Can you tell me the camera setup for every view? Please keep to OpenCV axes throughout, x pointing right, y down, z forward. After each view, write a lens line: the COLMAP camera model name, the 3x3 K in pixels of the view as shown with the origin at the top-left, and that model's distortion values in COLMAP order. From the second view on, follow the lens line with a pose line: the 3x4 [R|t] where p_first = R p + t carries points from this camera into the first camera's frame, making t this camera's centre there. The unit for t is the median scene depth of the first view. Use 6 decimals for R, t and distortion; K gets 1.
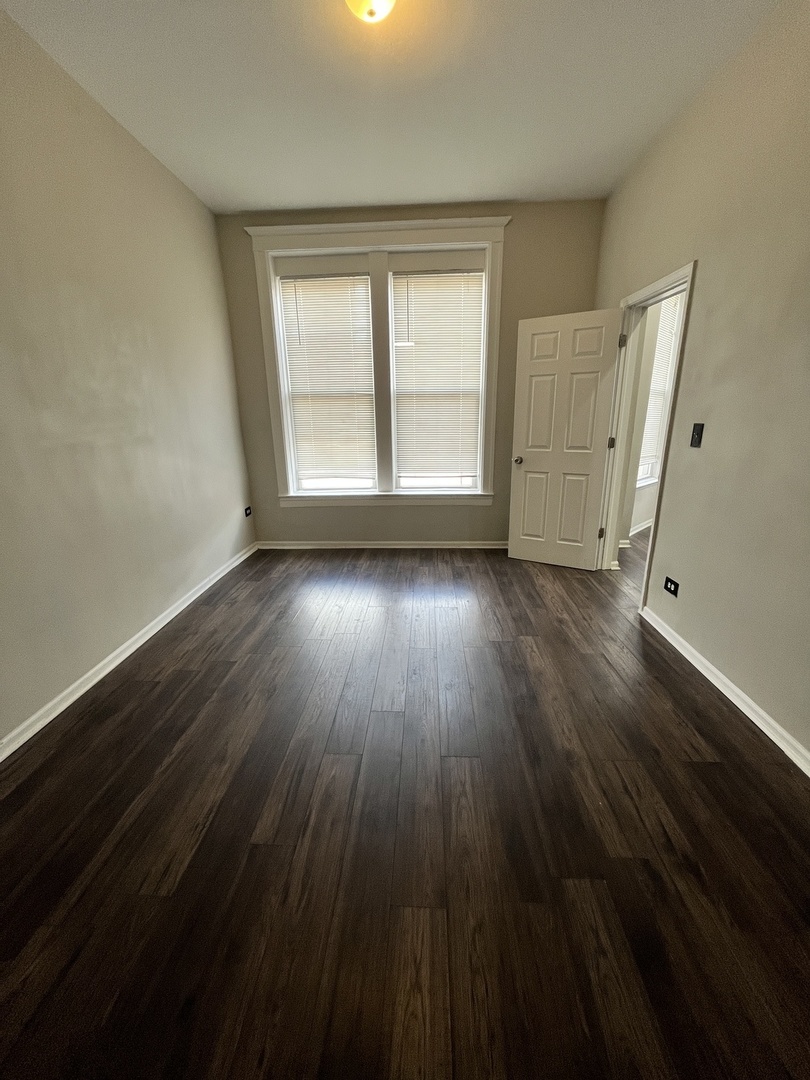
lens RADIAL K [[434.0, 0, 405.0], [0, 434.0, 540.0], [0, 0, 1]] dist [0.000217, 0.000029]
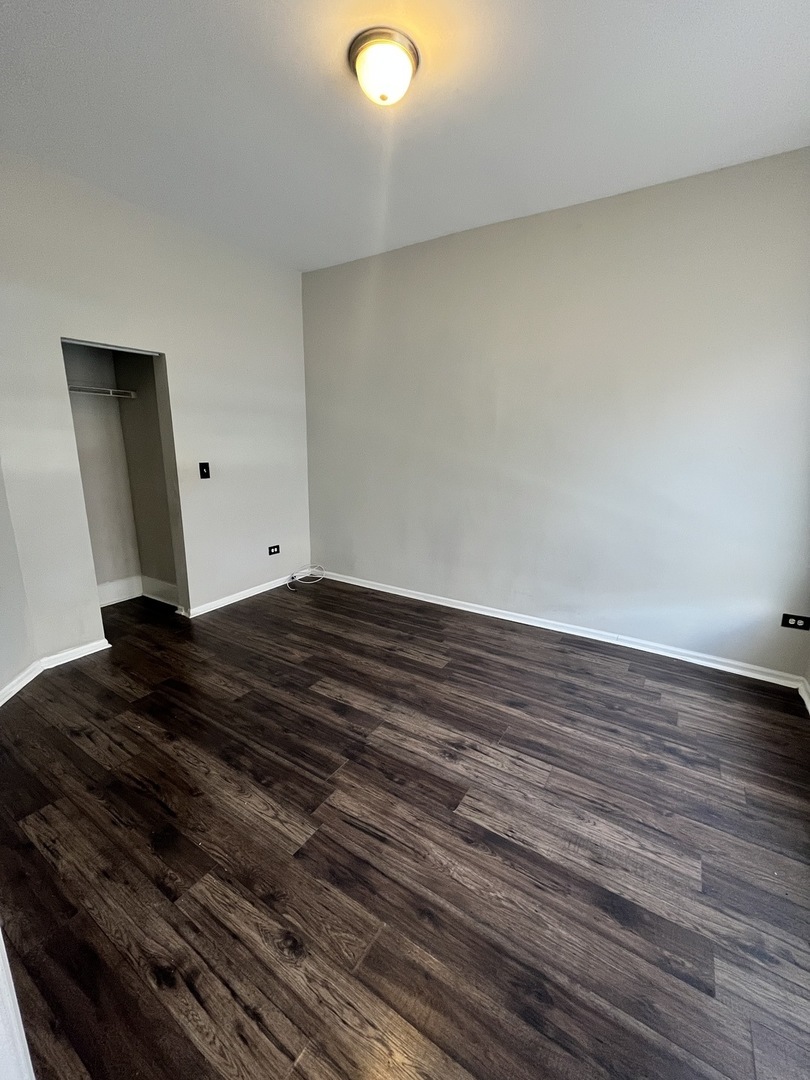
lens RADIAL K [[434.0, 0, 405.0], [0, 434.0, 540.0], [0, 0, 1]] dist [0.000217, 0.000029]
pose [[-0.498732, 0.195782, -0.844355, 0.687189], [-0.255682, 0.897576, 0.359144, -0.423366], [0.828186, 0.395003, -0.397592, 1.282606]]
